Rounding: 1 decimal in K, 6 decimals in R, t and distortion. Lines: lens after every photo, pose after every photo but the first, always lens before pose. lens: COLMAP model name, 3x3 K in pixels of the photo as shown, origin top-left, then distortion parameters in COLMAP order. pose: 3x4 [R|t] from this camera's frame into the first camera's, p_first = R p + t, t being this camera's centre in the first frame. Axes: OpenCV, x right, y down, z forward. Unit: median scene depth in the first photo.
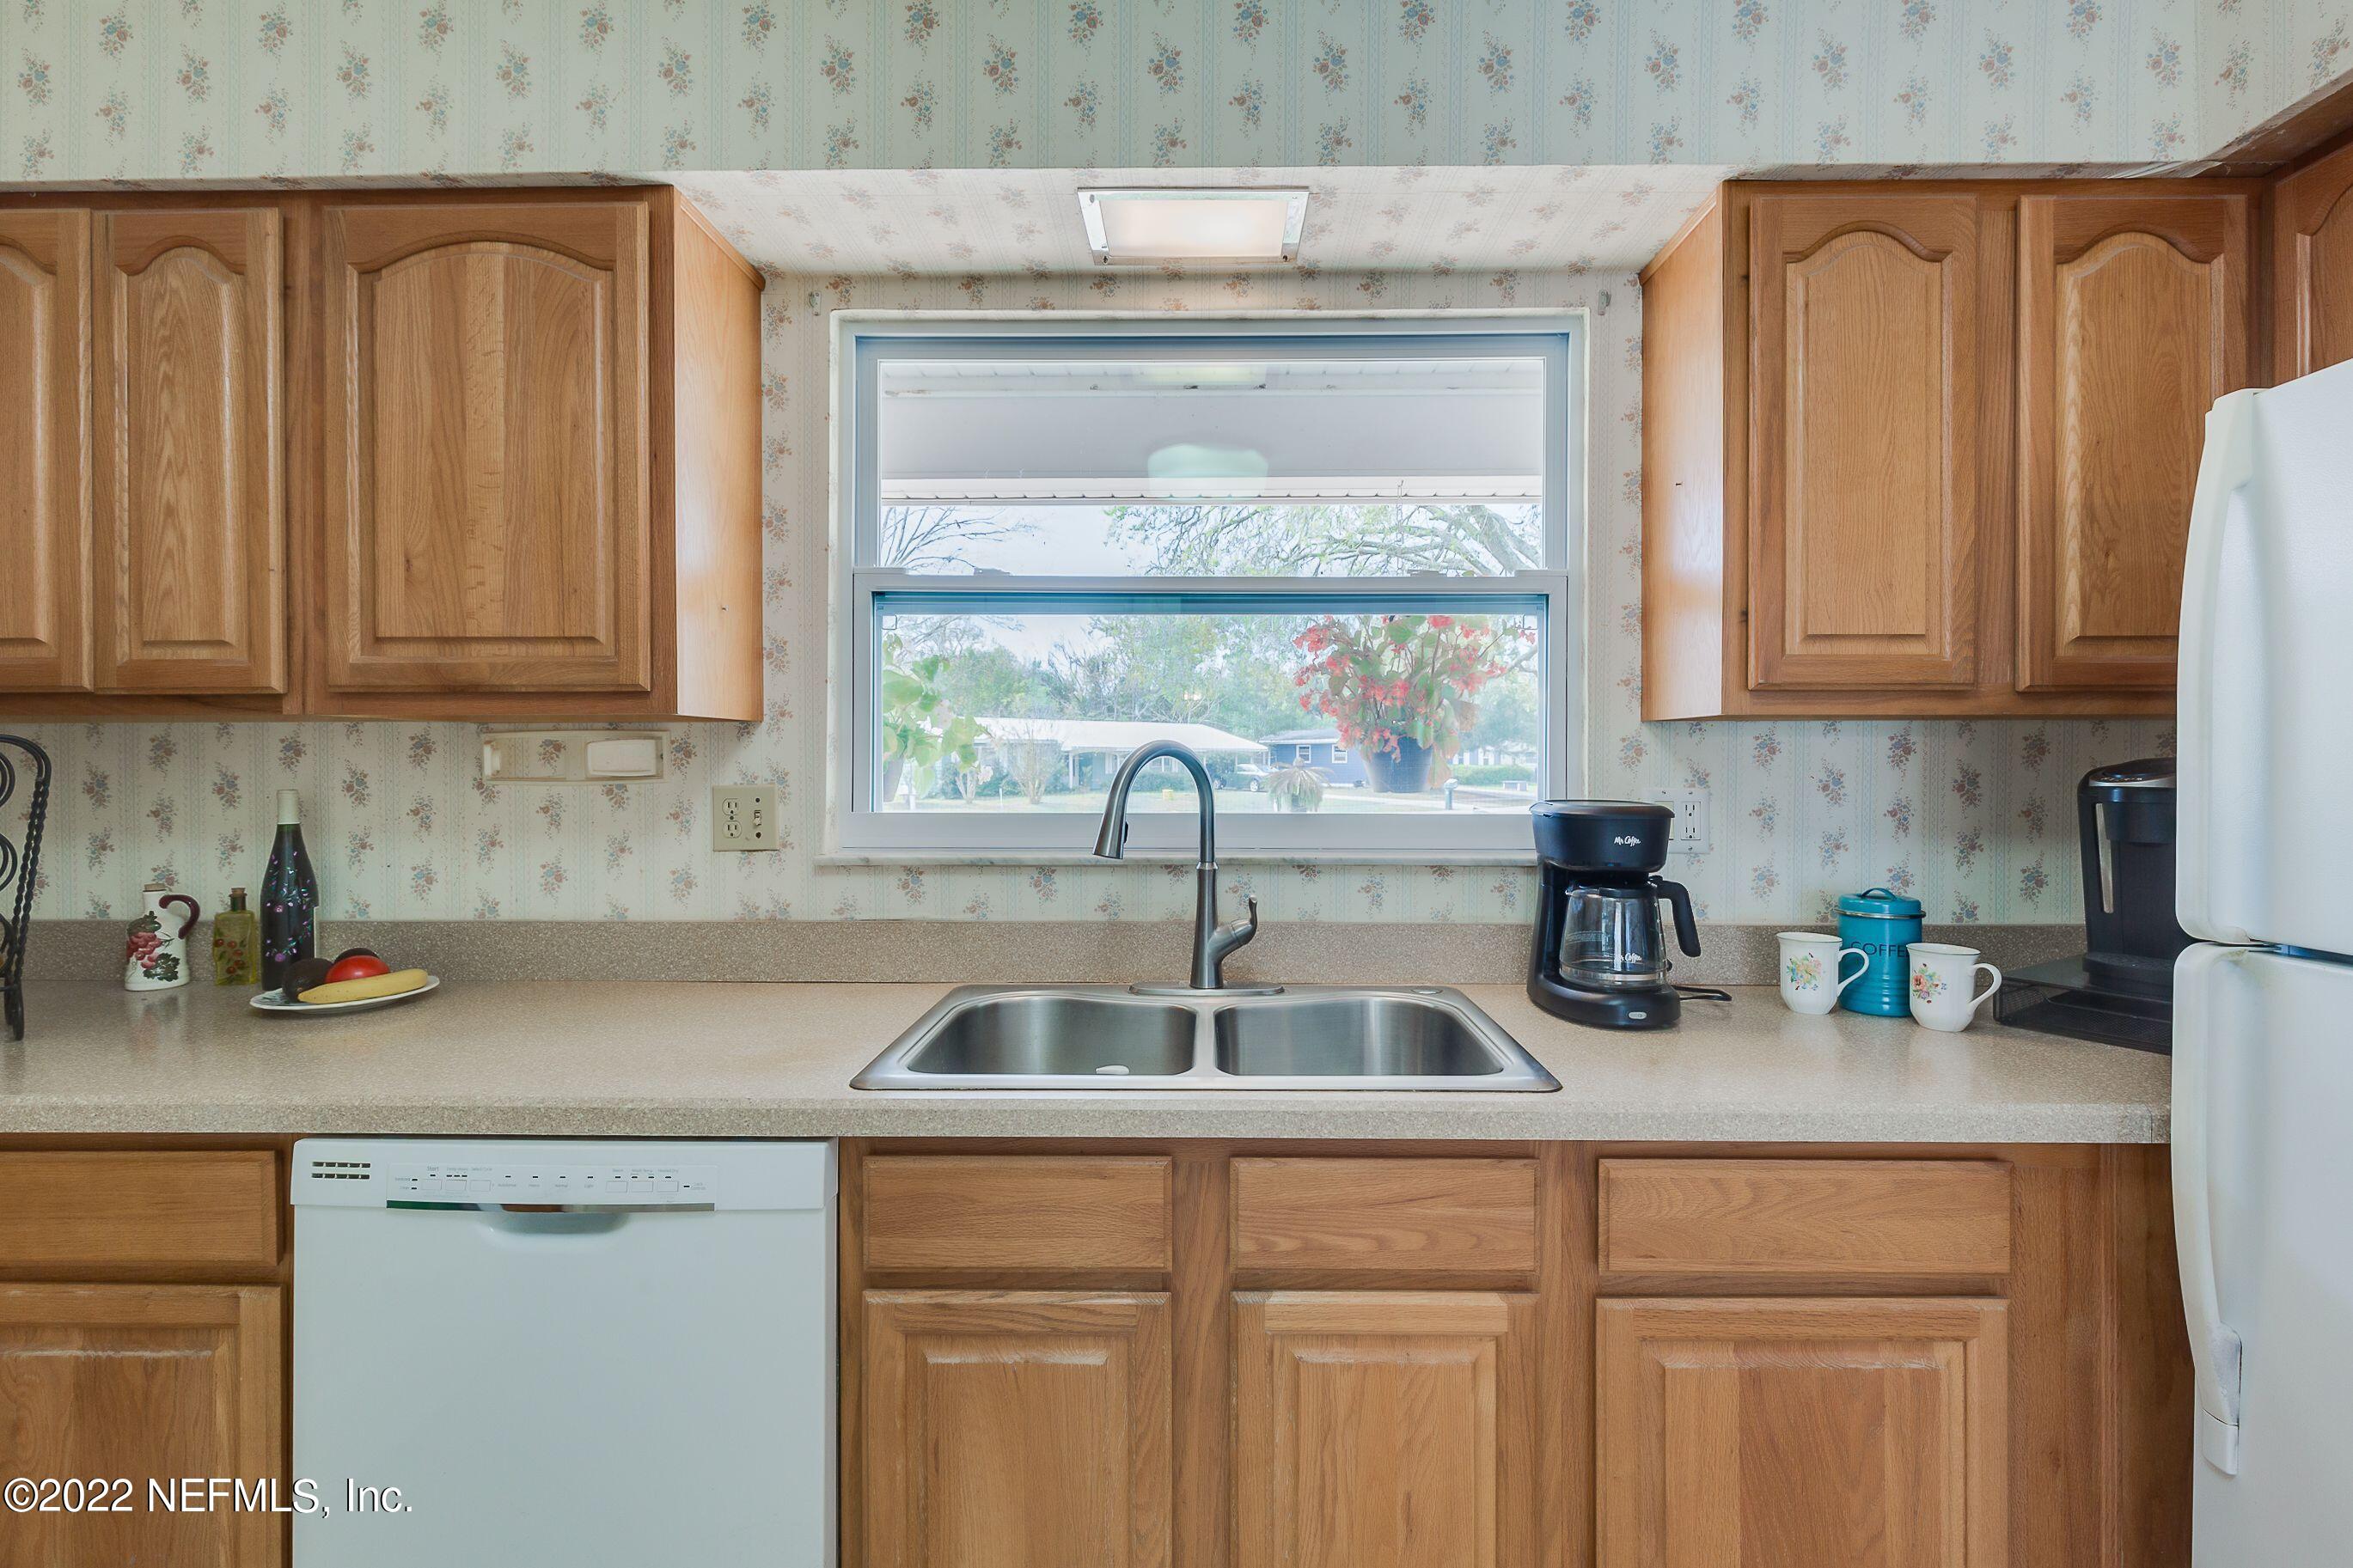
lens RADIAL K [[1067.7, 0, 1210.4], [0, 1067.7, 768.2], [0, 0, 1]] dist [-0.001342, -0.000325]
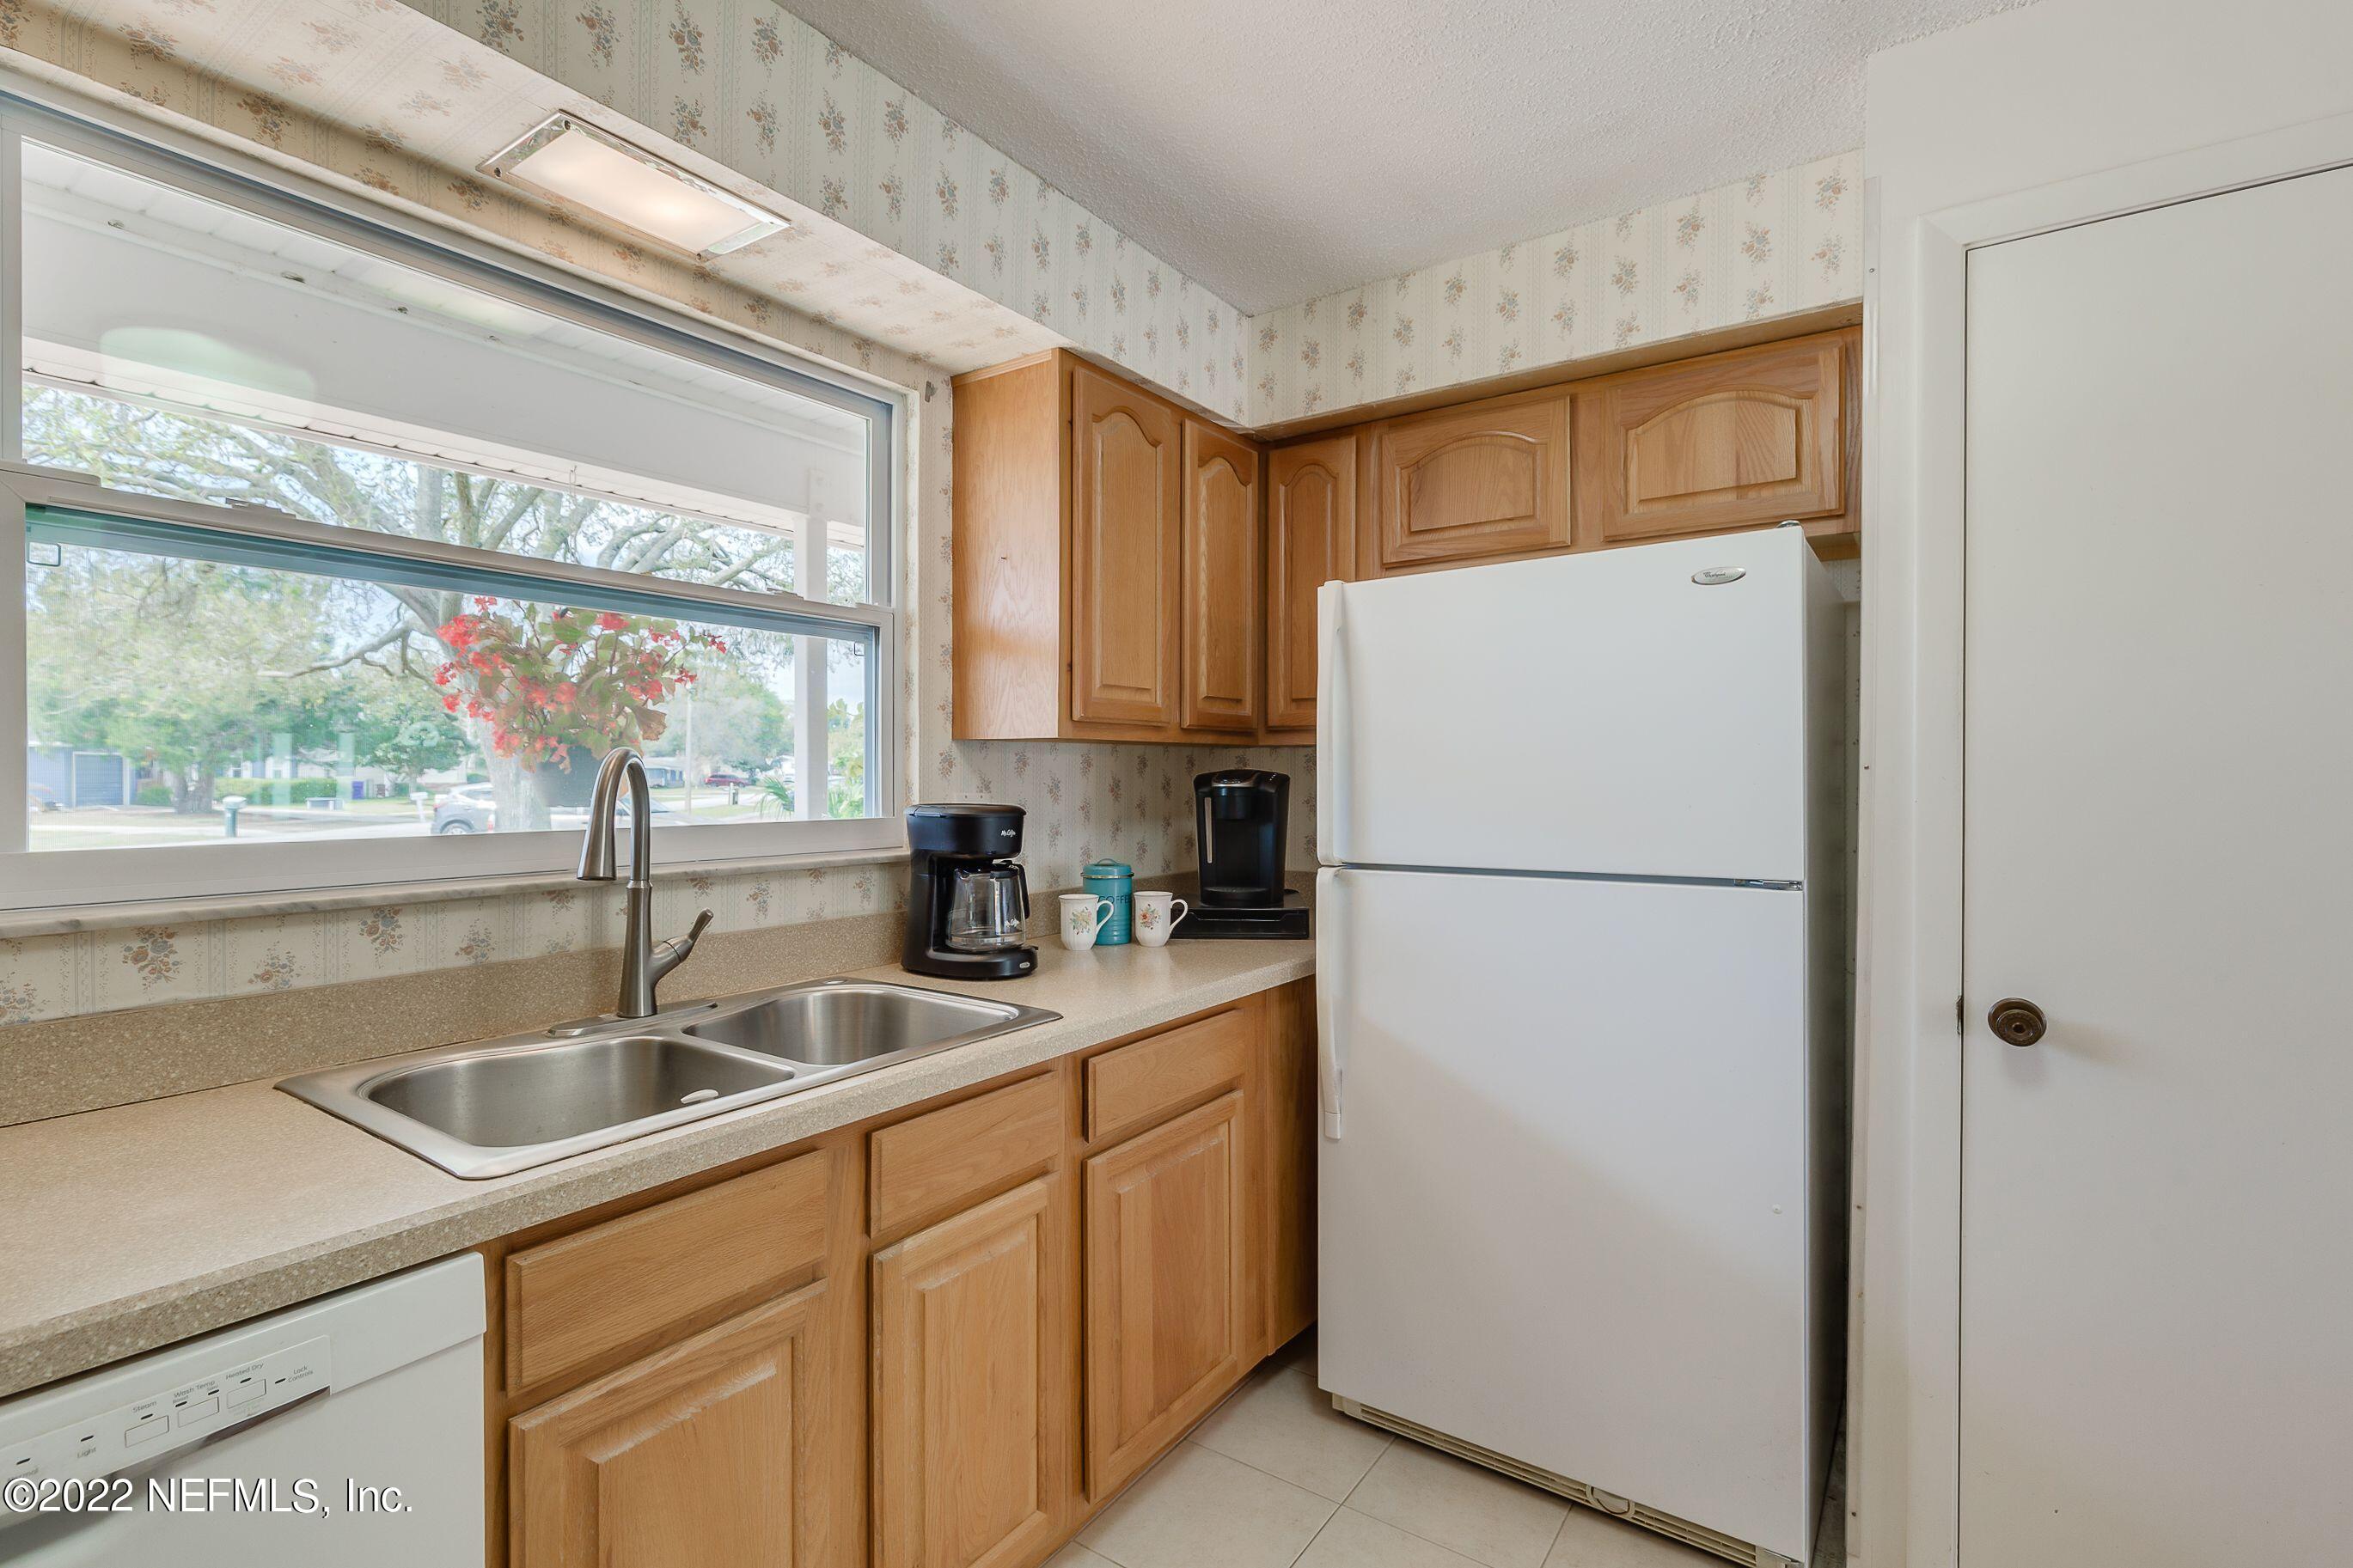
lens RADIAL K [[1081.7, 0, 1188.7], [0, 1081.7, 784.4], [0, 0, 1]] dist [-0.000568, -0.001234]
pose [[0.556176, -0.009180, 0.831014, -0.578214], [0.006339, 0.999957, 0.006804, 0.001477], [-0.831040, 0.001483, 0.556211, 0.090362]]
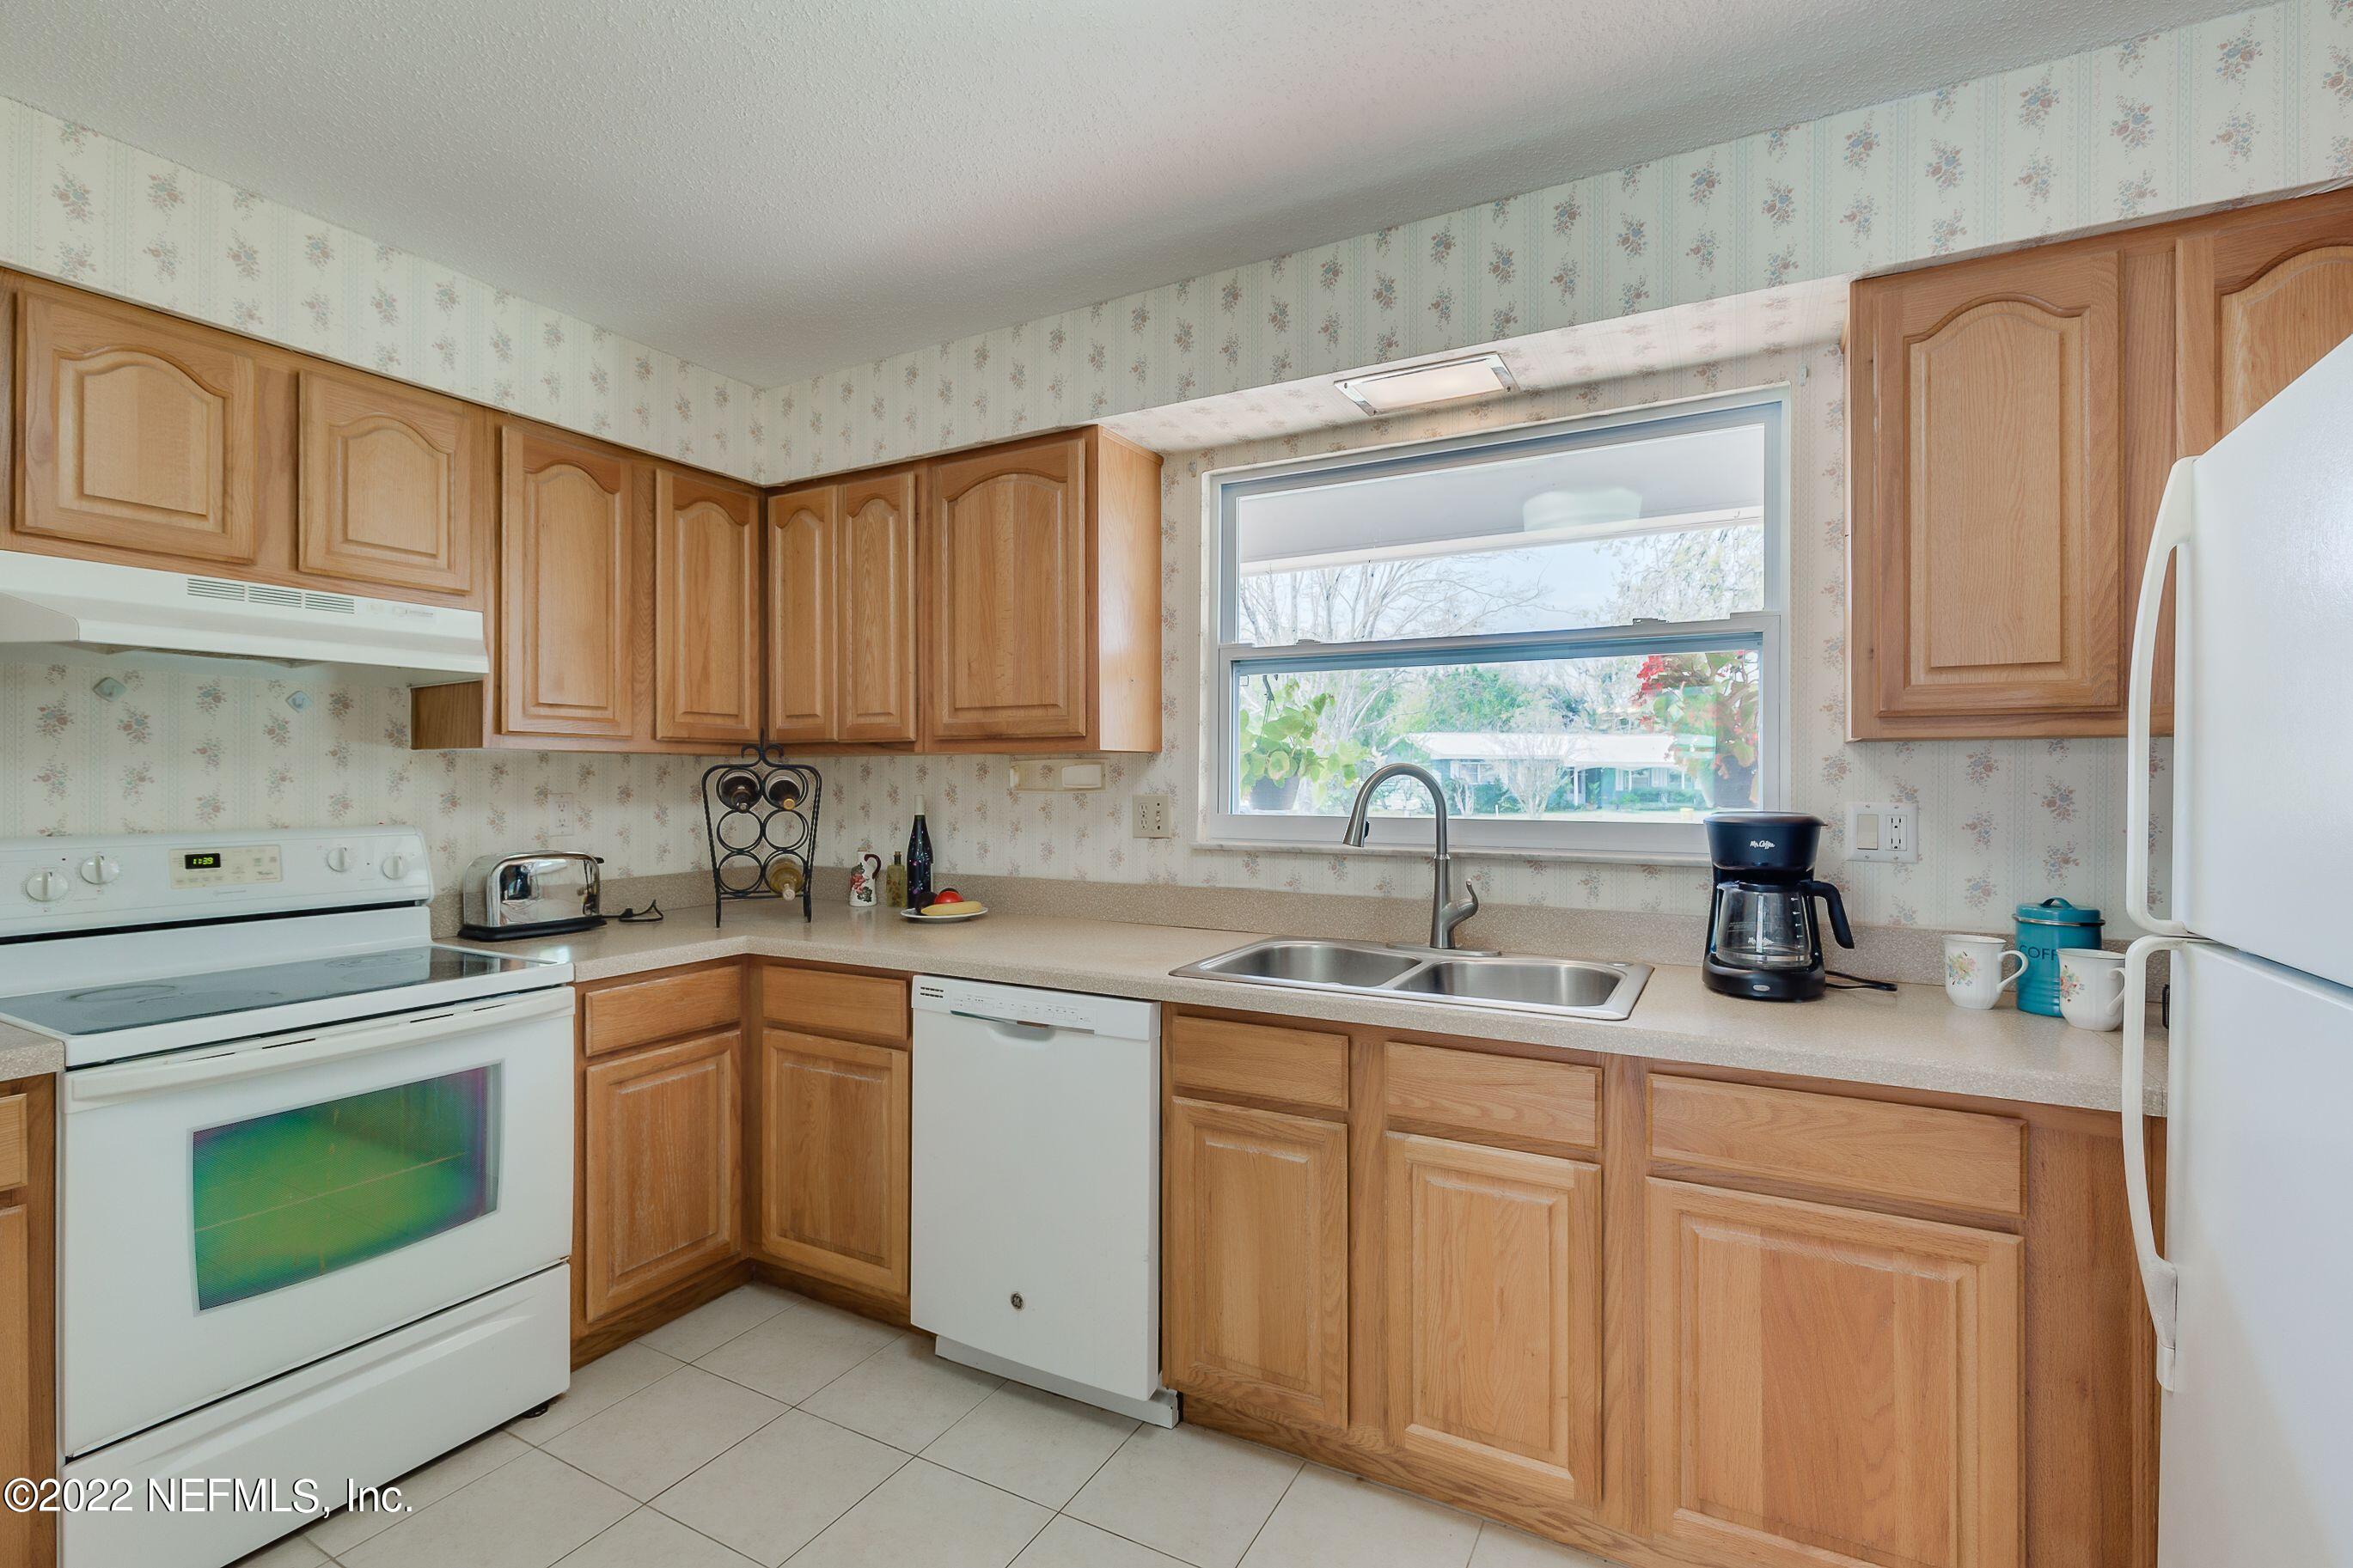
lens RADIAL K [[1083.9, 0, 1174.4], [0, 1083.9, 782.7], [0, 0, 1]] dist [-0.002609, -0.000279]
pose [[0.875405, 0.001659, -0.483387, 0.401473], [-0.002568, 0.999996, -0.001218, 0.001518], [0.483383, 0.002308, 0.875406, -0.391914]]
